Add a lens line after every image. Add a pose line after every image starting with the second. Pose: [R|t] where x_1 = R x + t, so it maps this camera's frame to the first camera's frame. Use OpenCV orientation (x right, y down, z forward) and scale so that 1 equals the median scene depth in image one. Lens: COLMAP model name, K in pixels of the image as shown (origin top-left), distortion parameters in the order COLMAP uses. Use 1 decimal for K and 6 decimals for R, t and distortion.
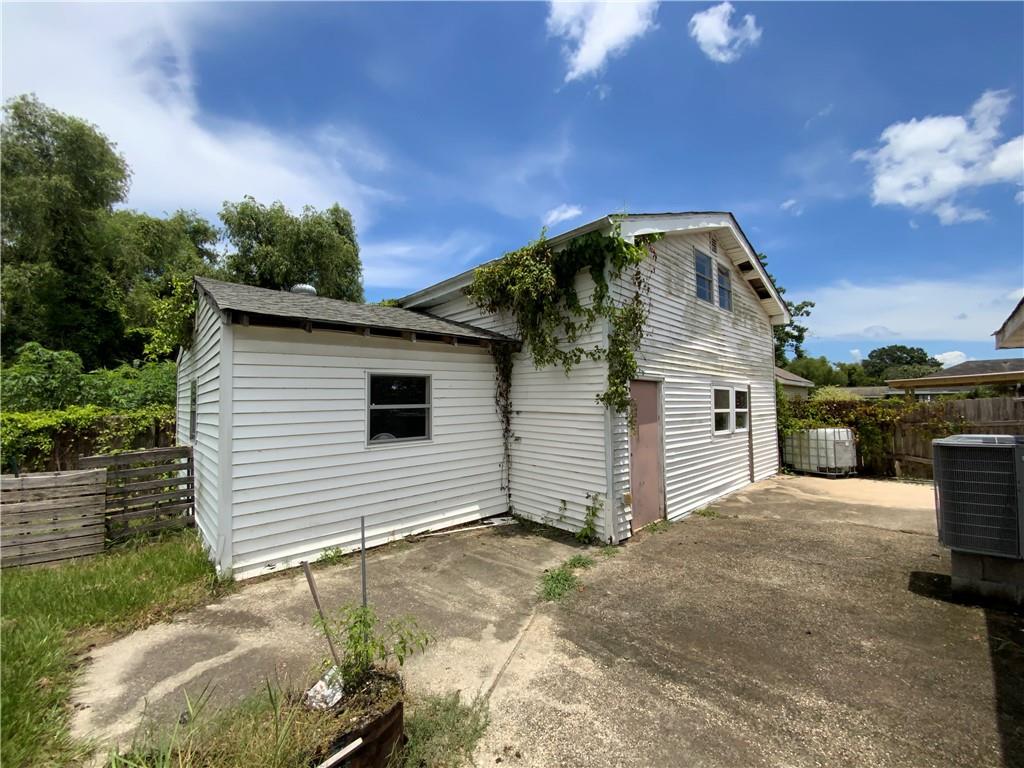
lens RADIAL K [[406.4, 0, 508.2], [0, 406.4, 384.7], [0, 0, 1]] dist [0.003411, -0.000686]
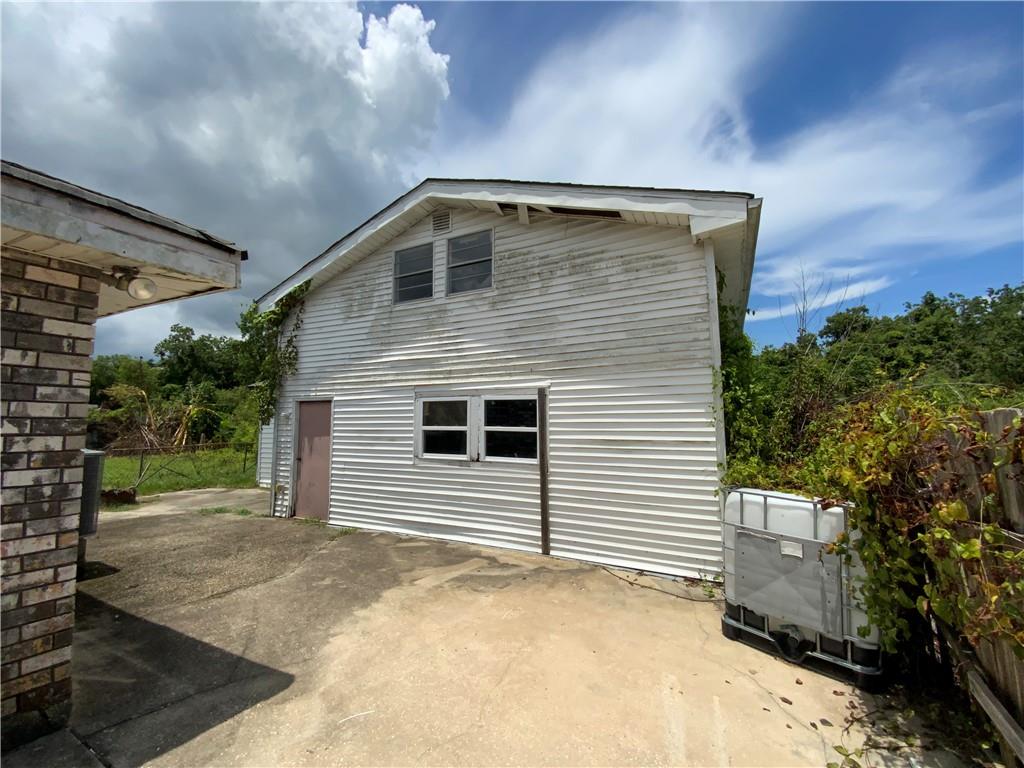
lens RADIAL K [[441.7, 0, 509.8], [0, 441.7, 384.9], [0, 0, 1]] dist [-0.014688, -0.001985]
pose [[0.346856, -0.090351, -0.933556, 1.463663], [0.039769, 0.995871, -0.081606, 0.059134], [0.937075, -0.008821, 0.349017, 0.888254]]
